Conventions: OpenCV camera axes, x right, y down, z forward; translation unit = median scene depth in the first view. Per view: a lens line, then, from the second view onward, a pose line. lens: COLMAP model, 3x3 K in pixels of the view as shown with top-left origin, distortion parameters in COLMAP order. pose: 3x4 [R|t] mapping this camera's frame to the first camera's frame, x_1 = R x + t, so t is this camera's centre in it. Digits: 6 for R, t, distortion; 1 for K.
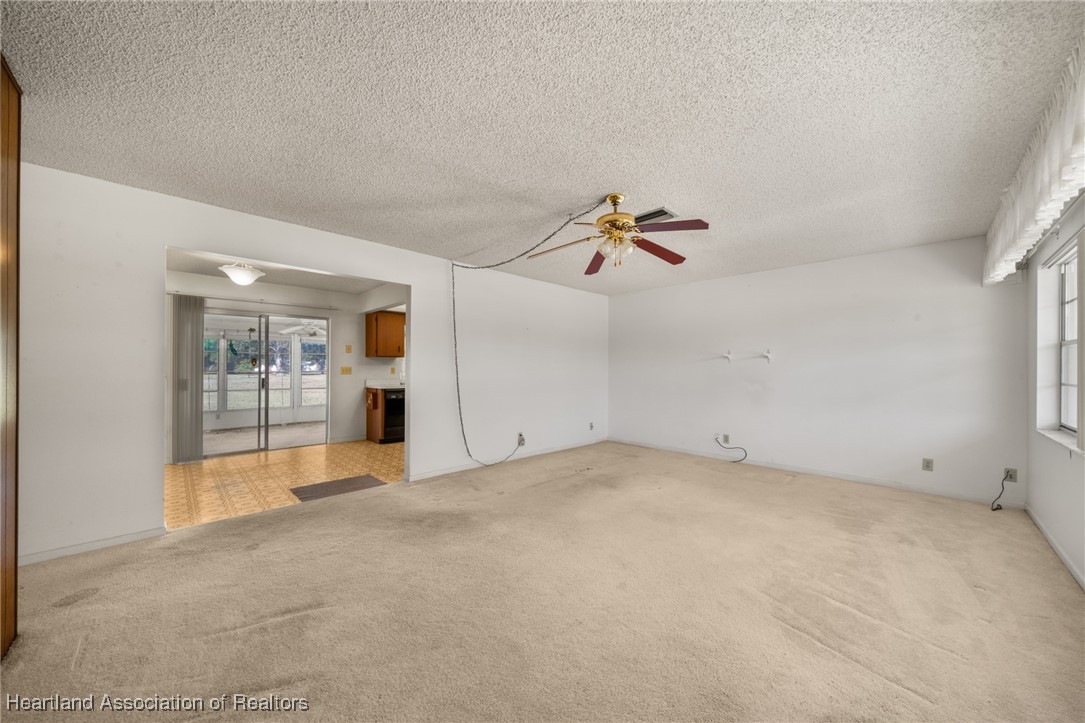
lens RADIAL K [[370.9, 0, 538.0], [0, 370.9, 365.6], [0, 0, 1]] dist [-0.008230, 0.000219]
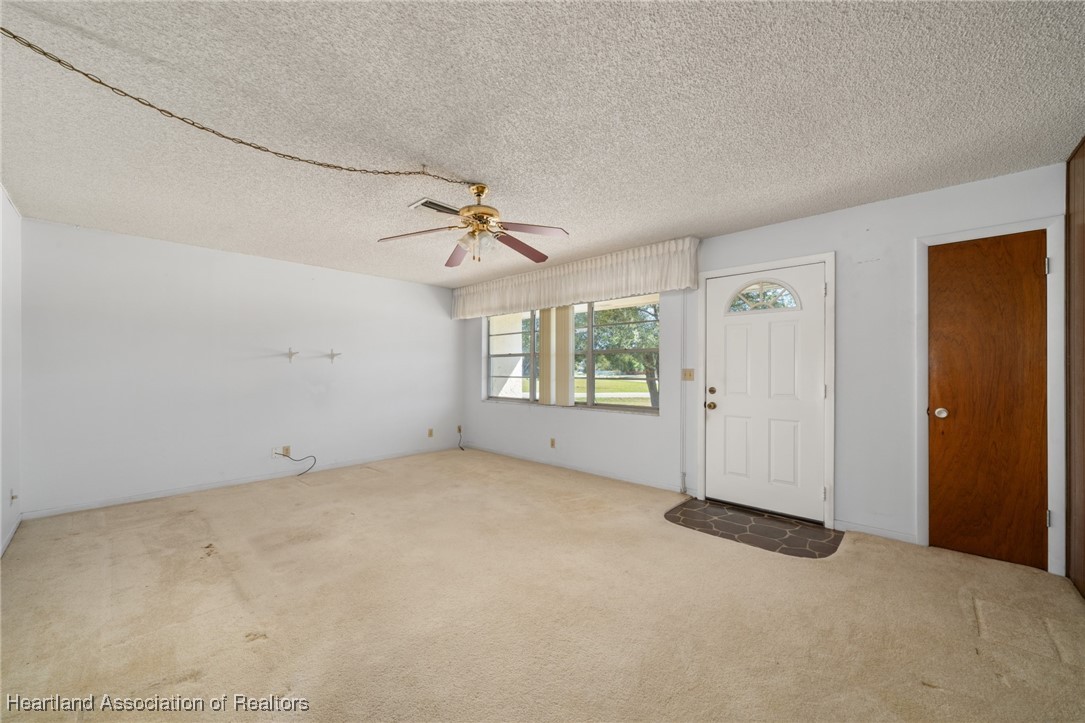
lens RADIAL K [[404.4, 0, 524.5], [0, 404.4, 369.2], [0, 0, 1]] dist [-0.010178, 0.001715]
pose [[-0.016760, -0.003113, 0.999855, -0.579308], [-0.009292, 0.999952, 0.002957, 0.000985], [-0.999816, -0.009242, -0.016788, 0.633238]]
